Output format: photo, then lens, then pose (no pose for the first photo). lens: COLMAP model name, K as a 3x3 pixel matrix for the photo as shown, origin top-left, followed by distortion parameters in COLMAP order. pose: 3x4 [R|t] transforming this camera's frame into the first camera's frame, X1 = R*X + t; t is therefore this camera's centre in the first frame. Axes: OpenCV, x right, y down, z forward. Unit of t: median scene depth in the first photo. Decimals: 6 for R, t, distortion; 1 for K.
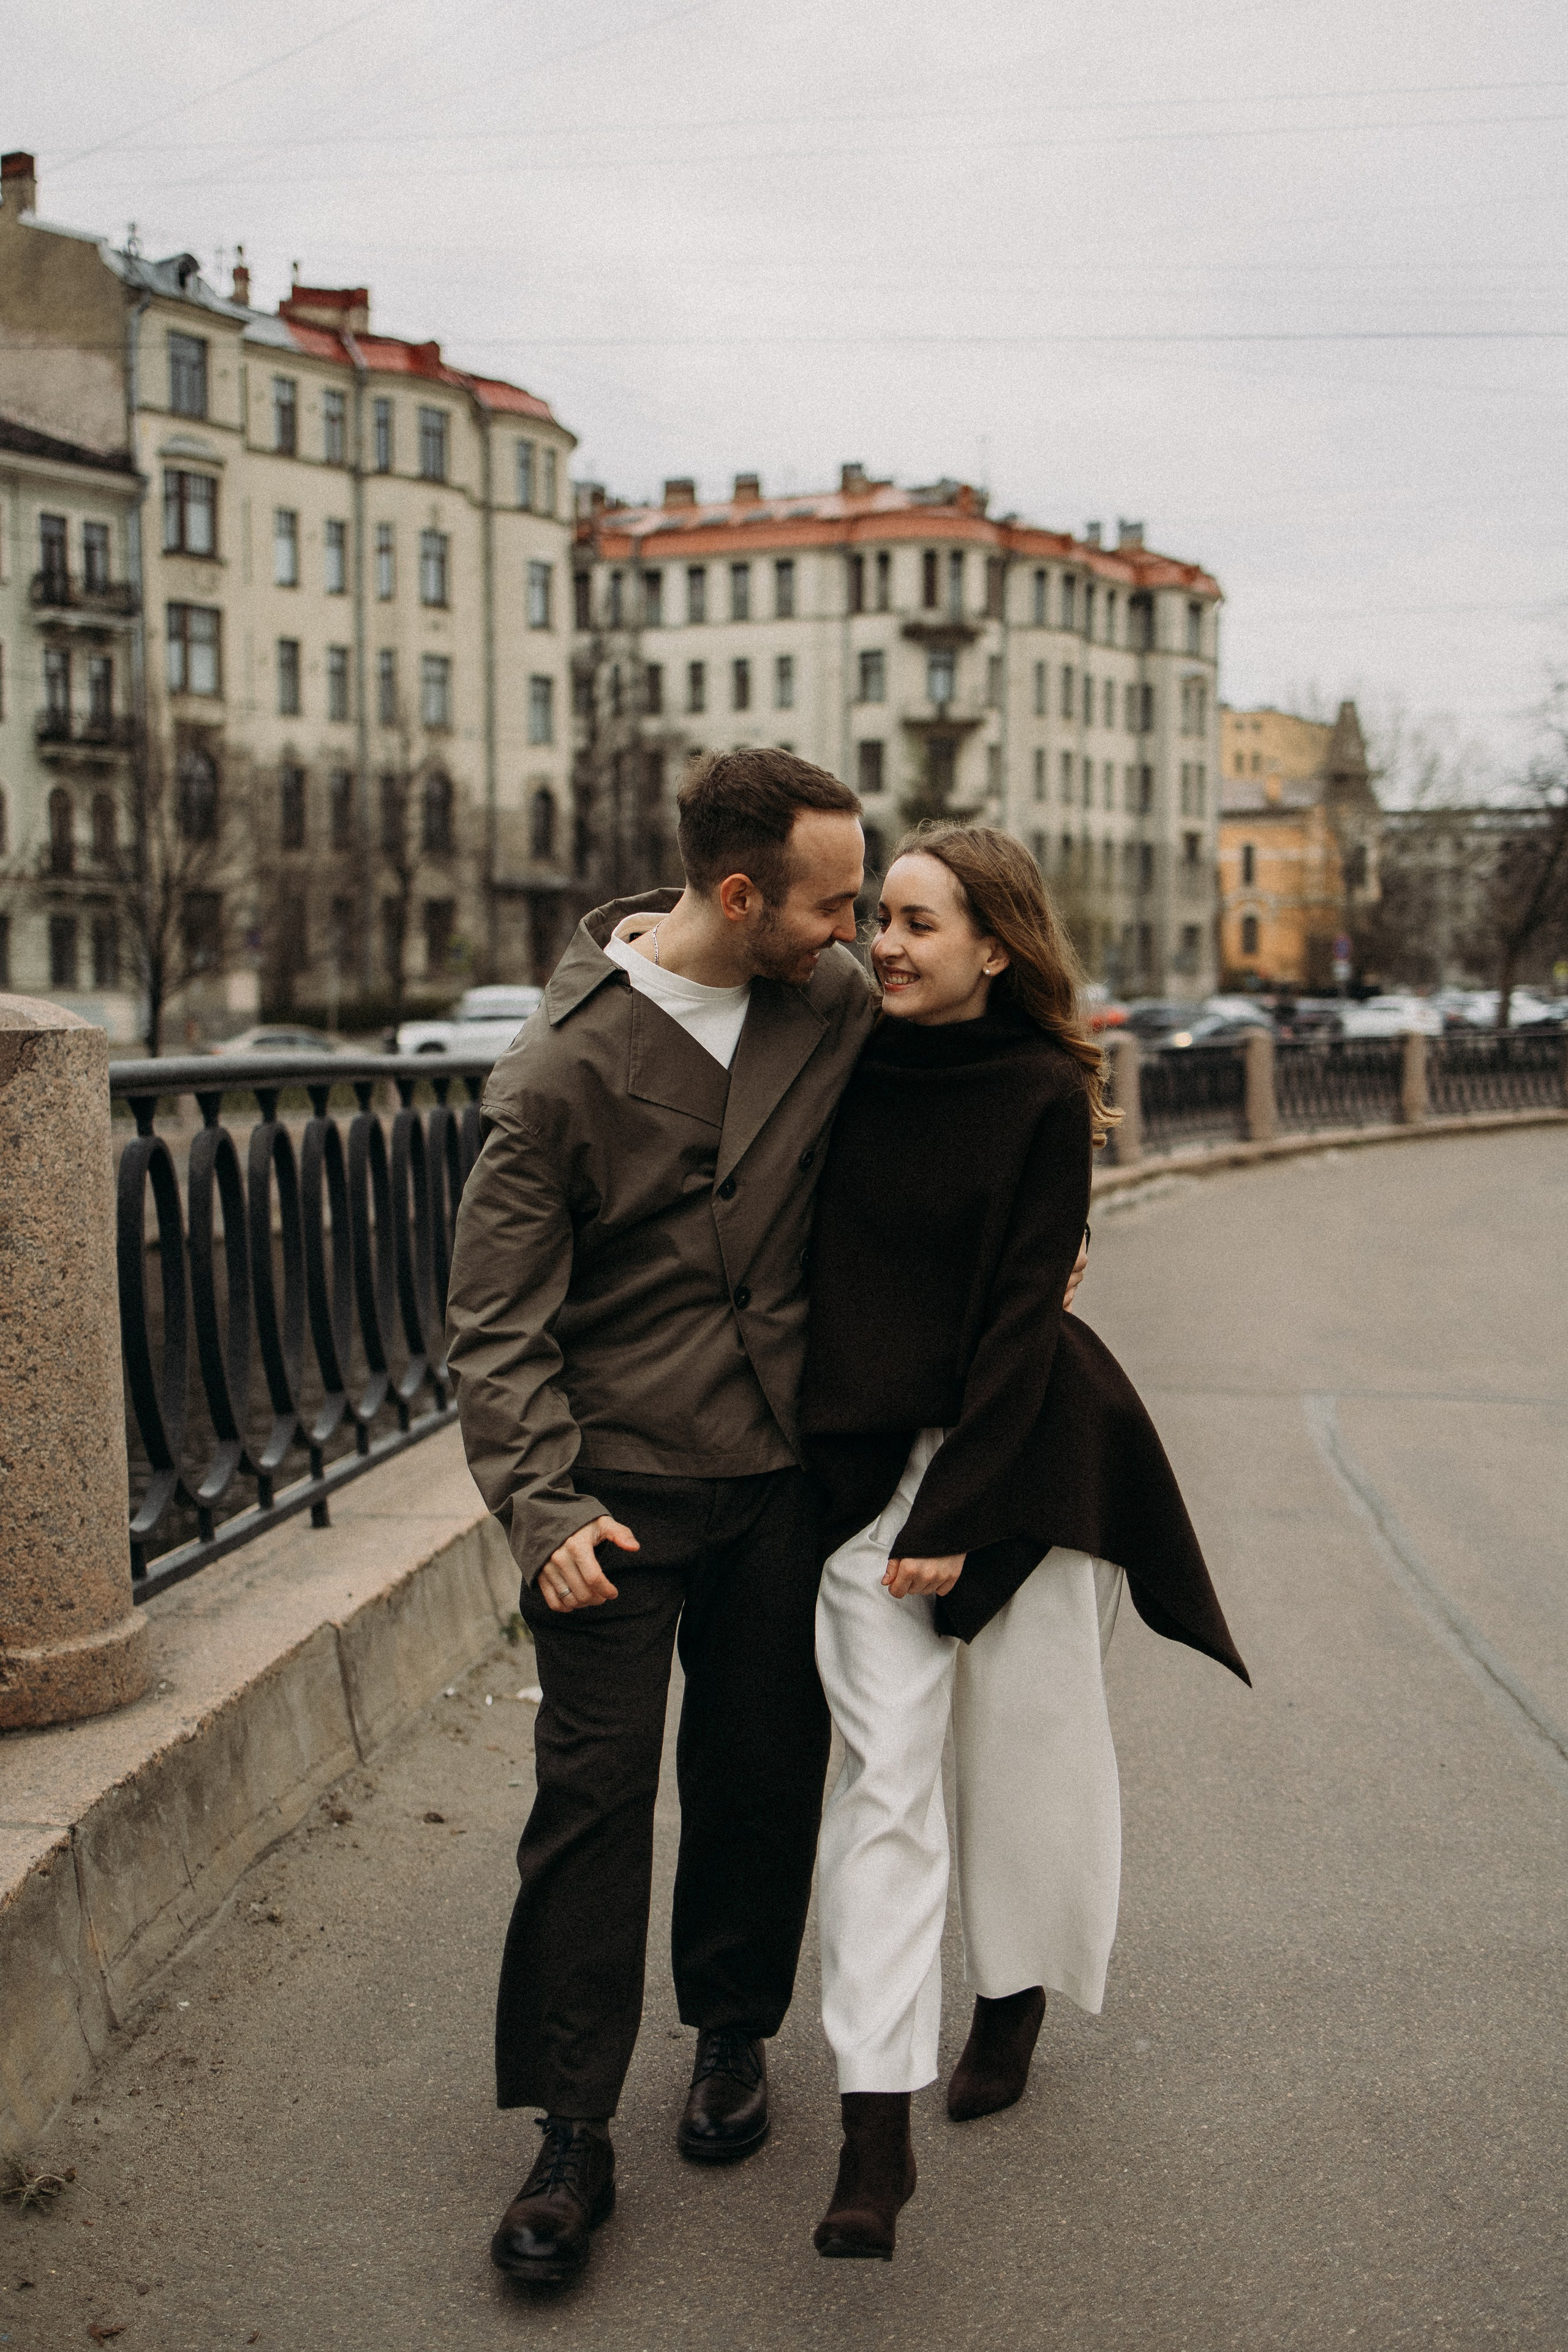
lens RADIAL K [[2413.8, 0, 762.8], [0, 2413.8, 1155.1], [0, 0, 1]] dist [0.042360, 0.000000]
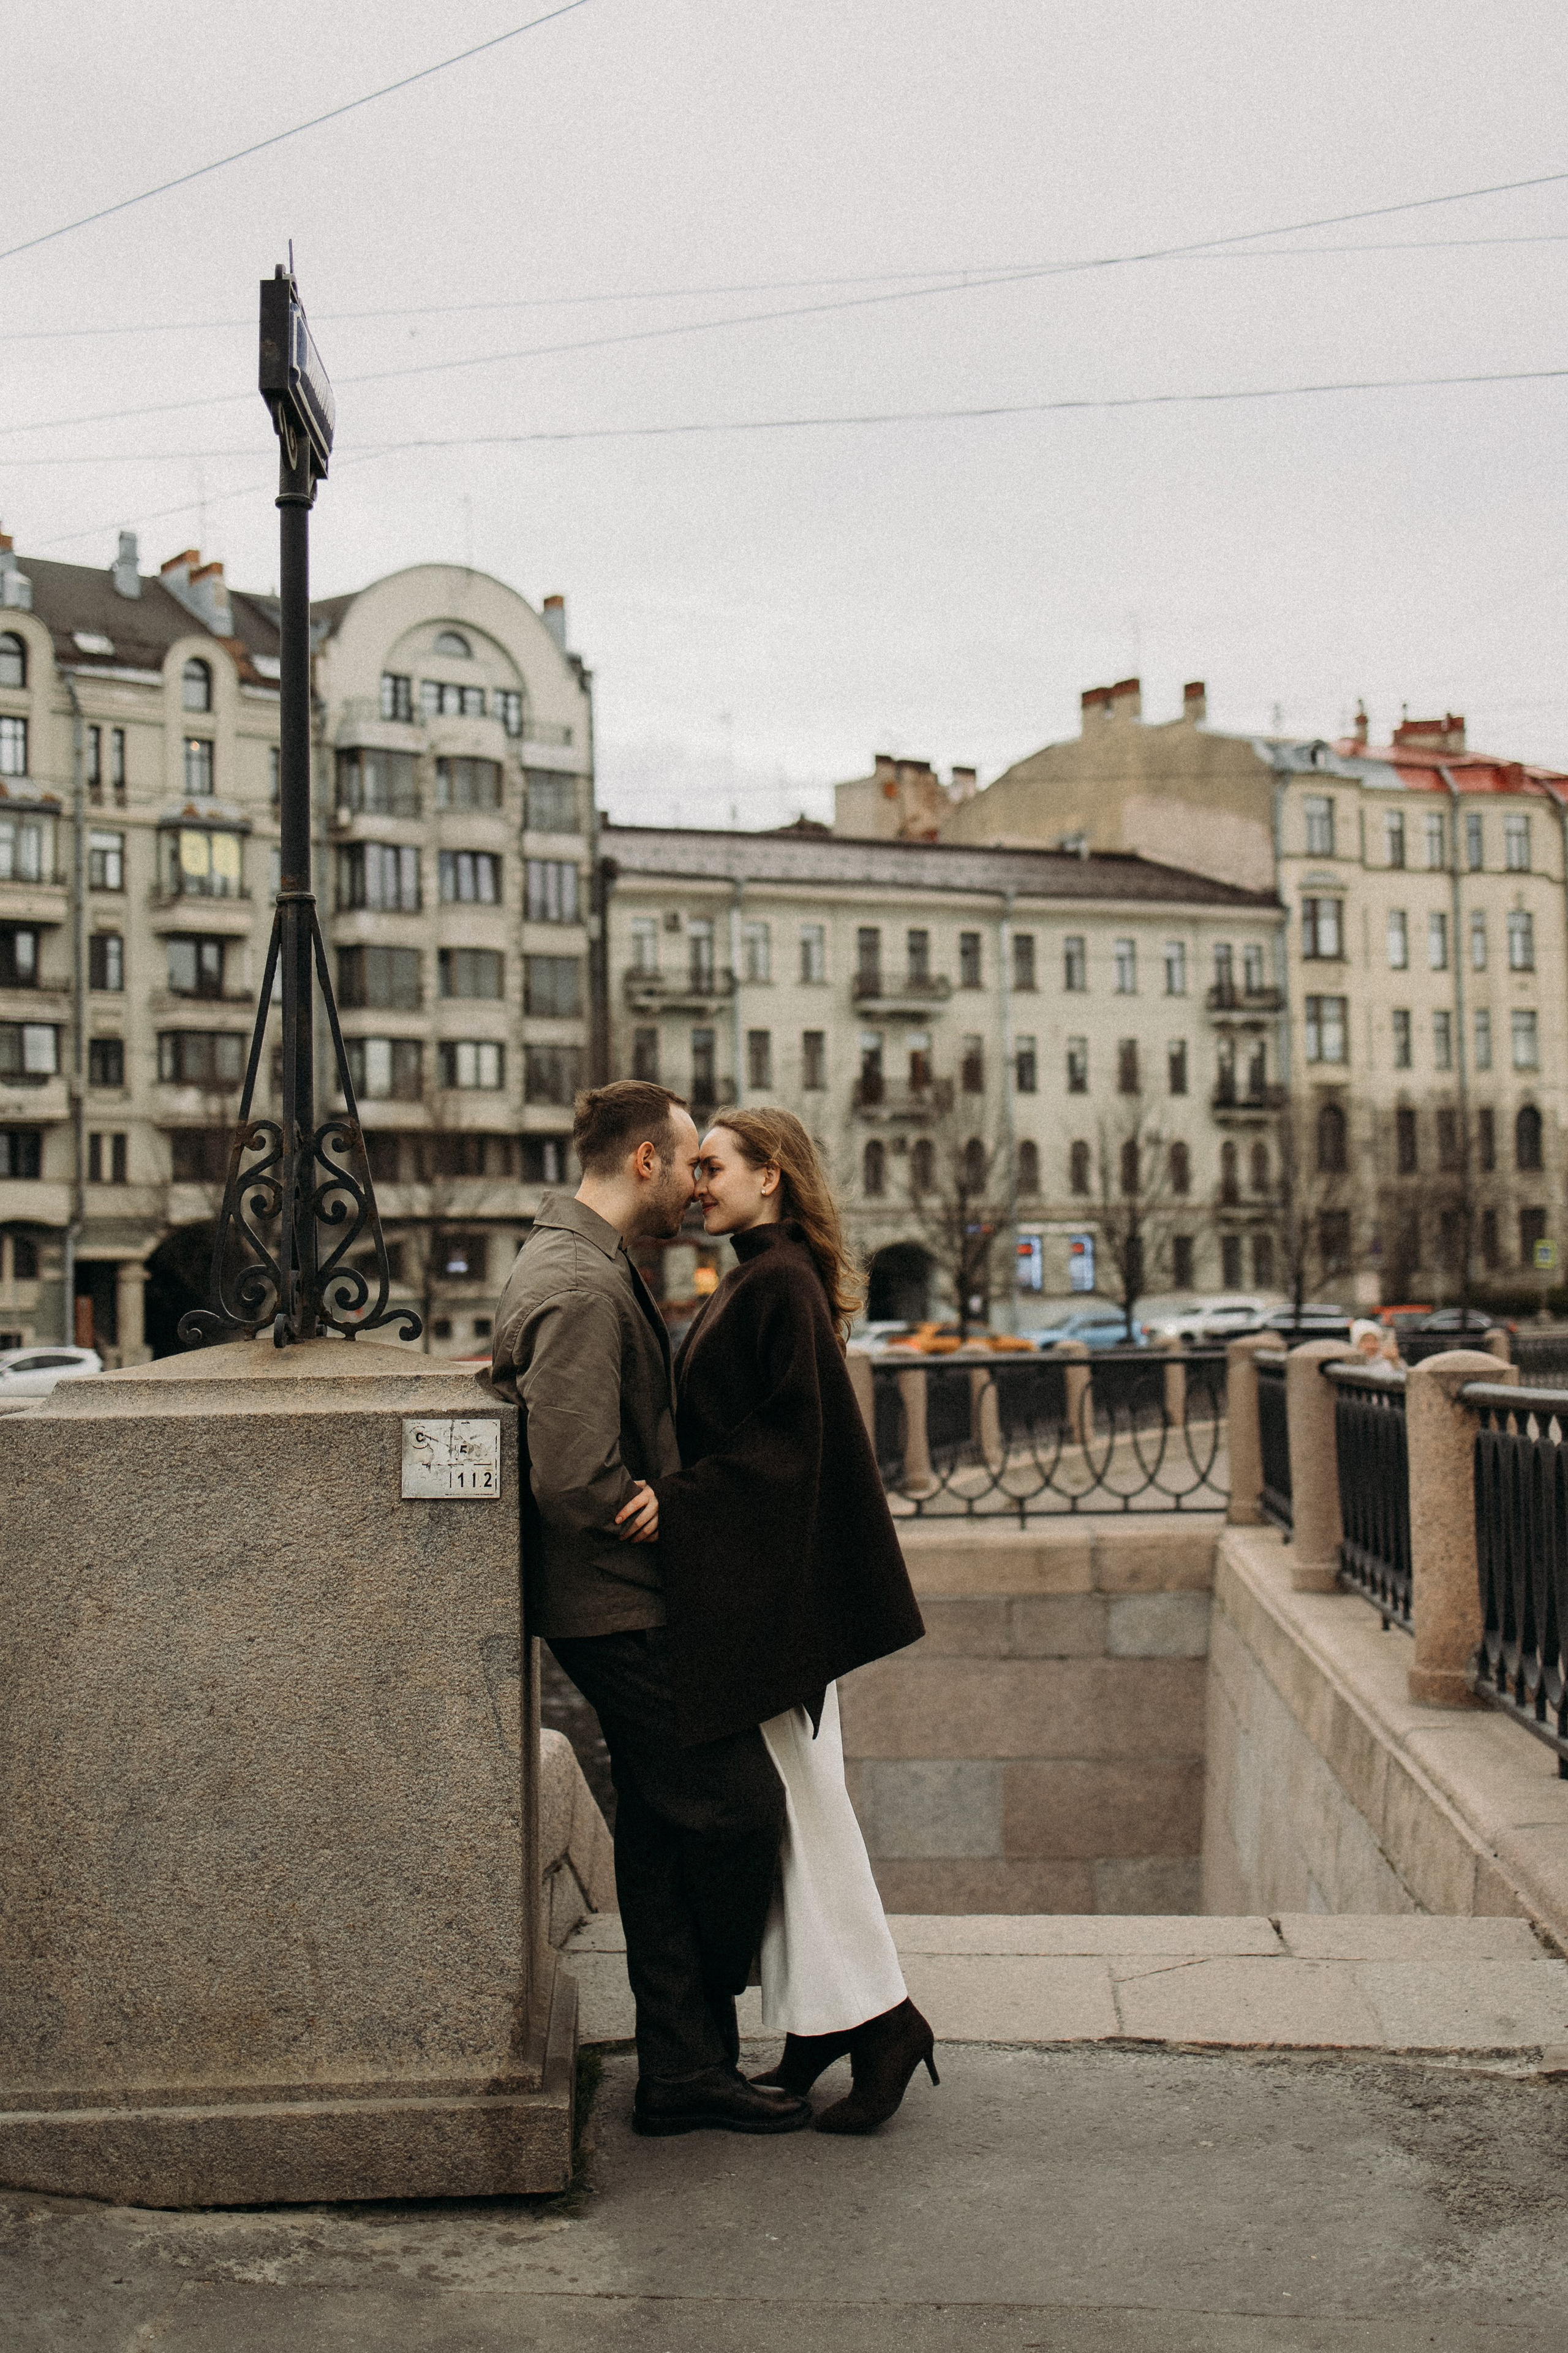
lens RADIAL K [[2687.6, 0, 774.4], [0, 2687.6, 1101.8], [0, 0, 1]] dist [0.050289, 0.000000]
pose [[0.904591, -0.045292, -0.423868, 0.077535], [-0.009549, 0.991937, -0.126370, 0.012108], [0.426174, 0.118361, 0.896865, -0.299655]]
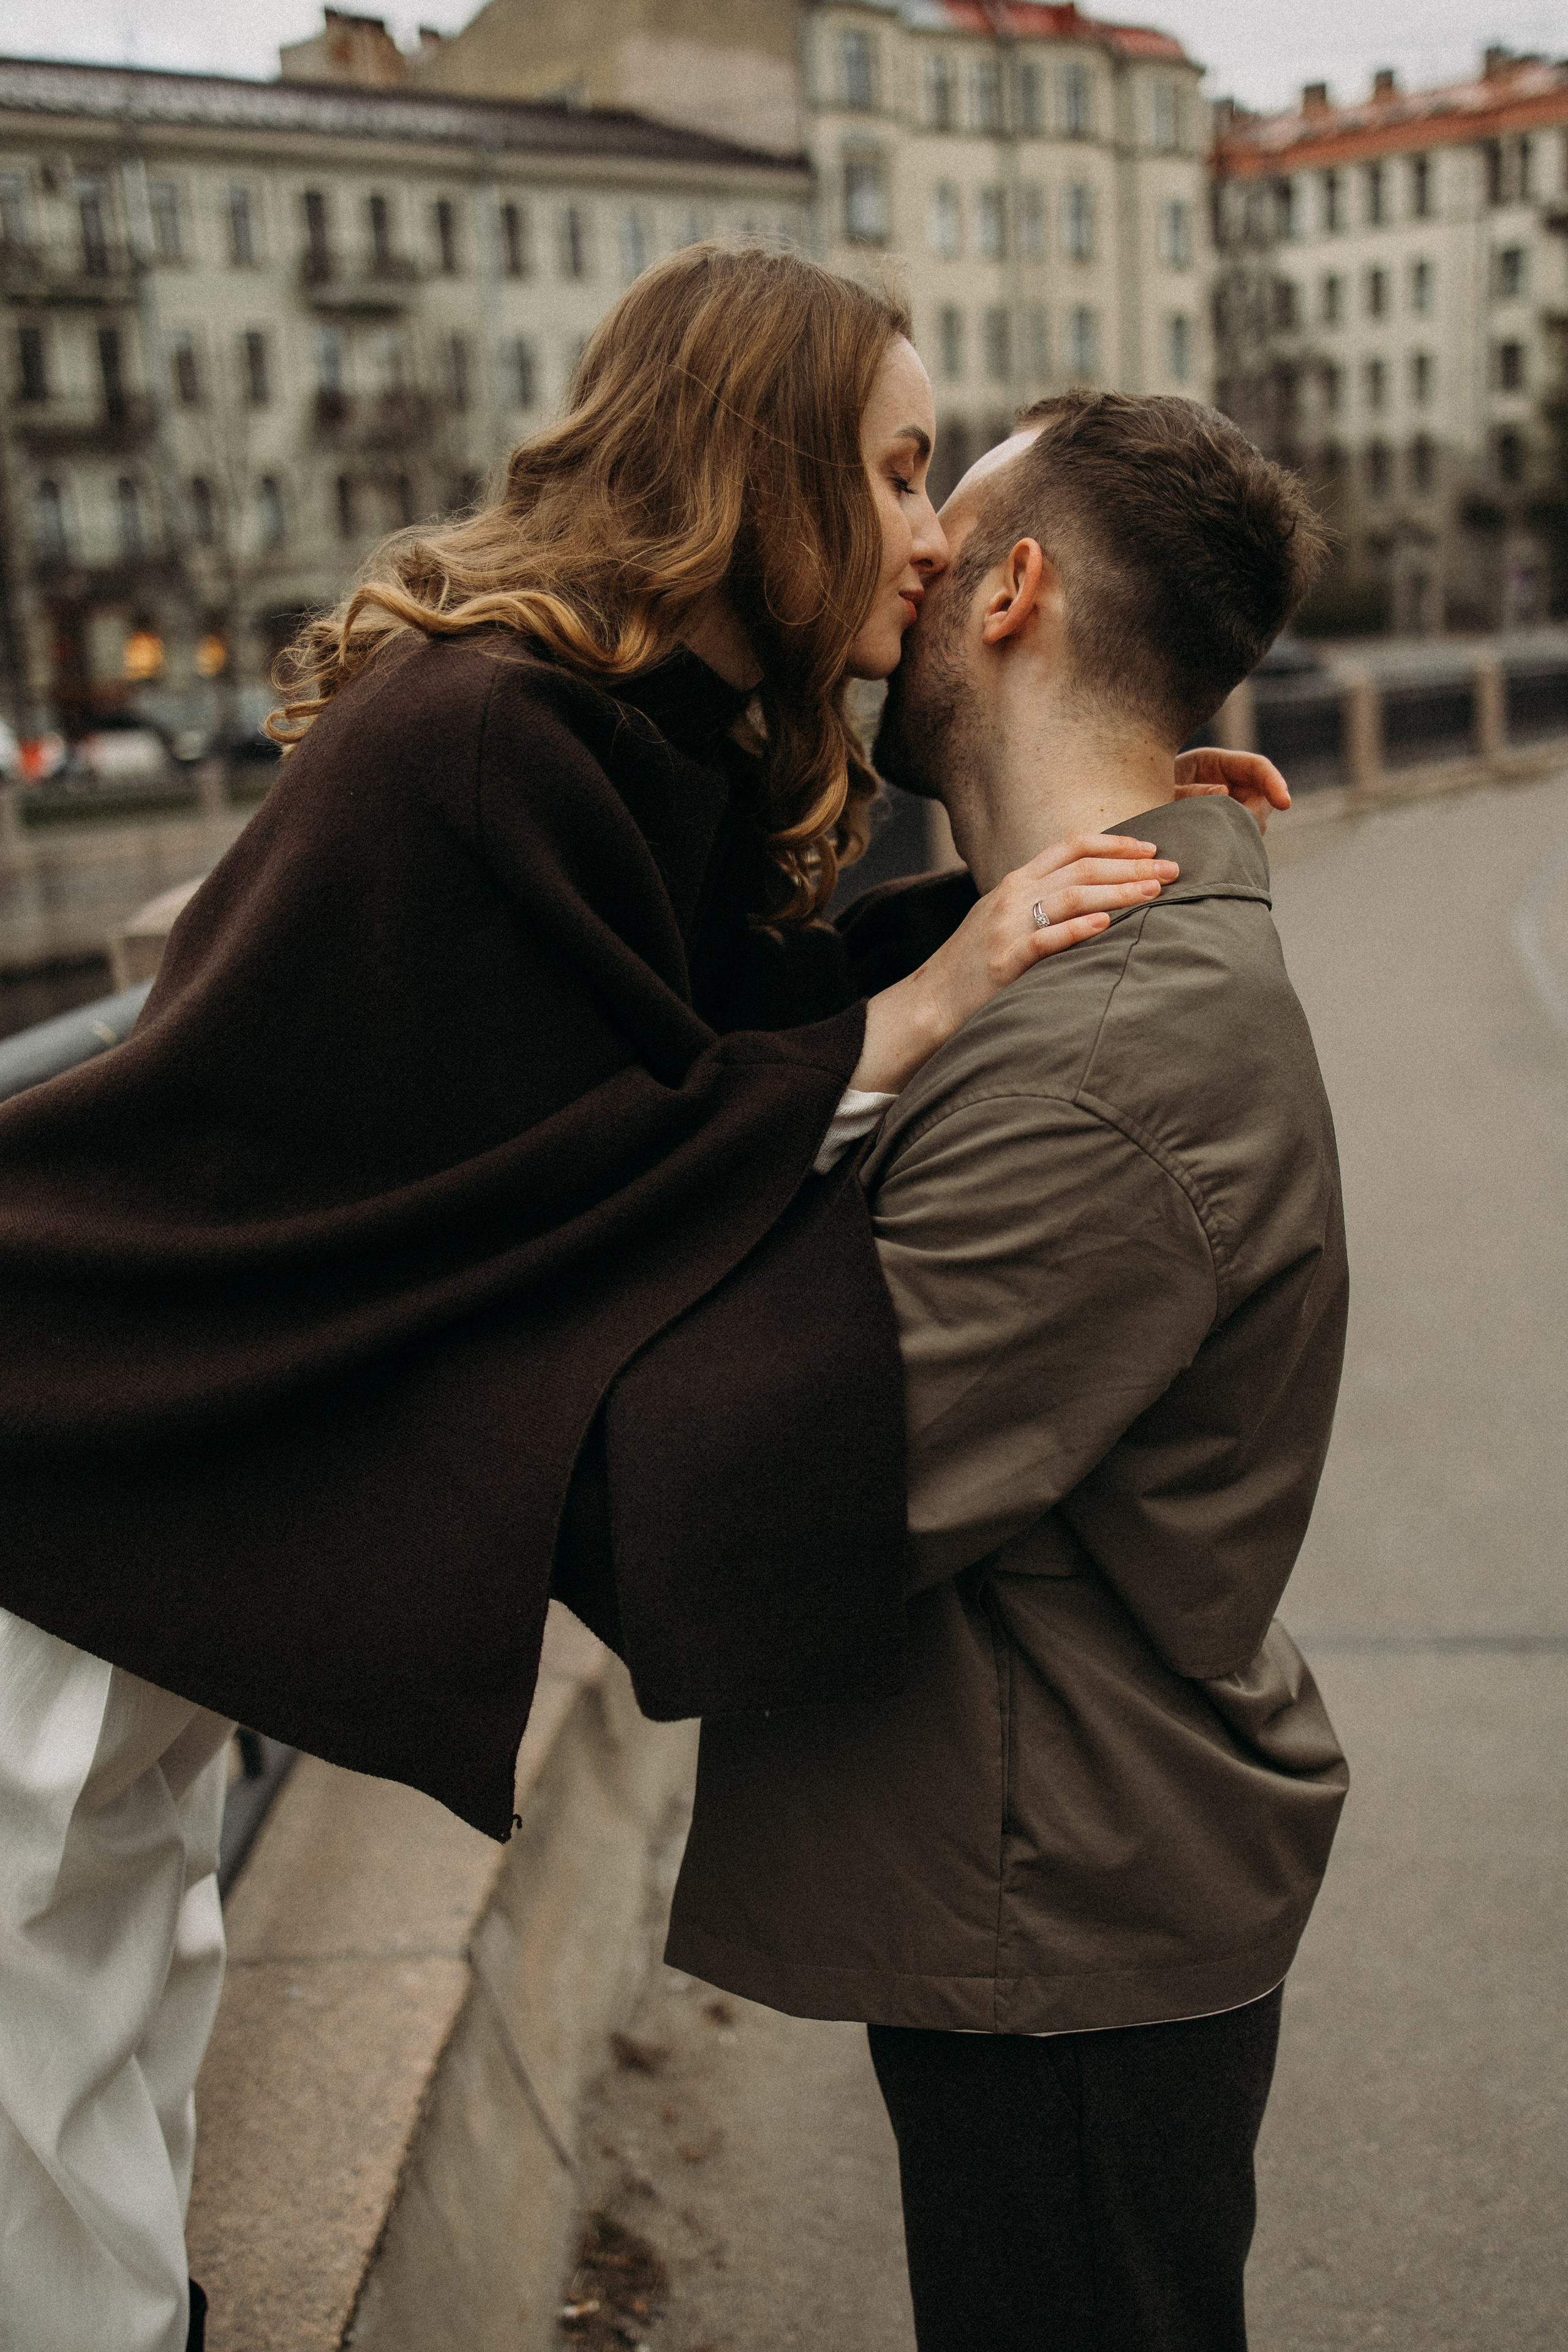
lens RADIAL K [[2413.8, 0, 796.1], [0, 2413.8, 1173.6], [0, 0, 1]] dist [0.042360, 0.000000]
pose [[0.968868, -0.003395, -0.247556, 0.007170], [0.042704, 0.987211, 0.153590, 0.003356], [0.243869, -0.159380, 0.956622, -0.105635]]
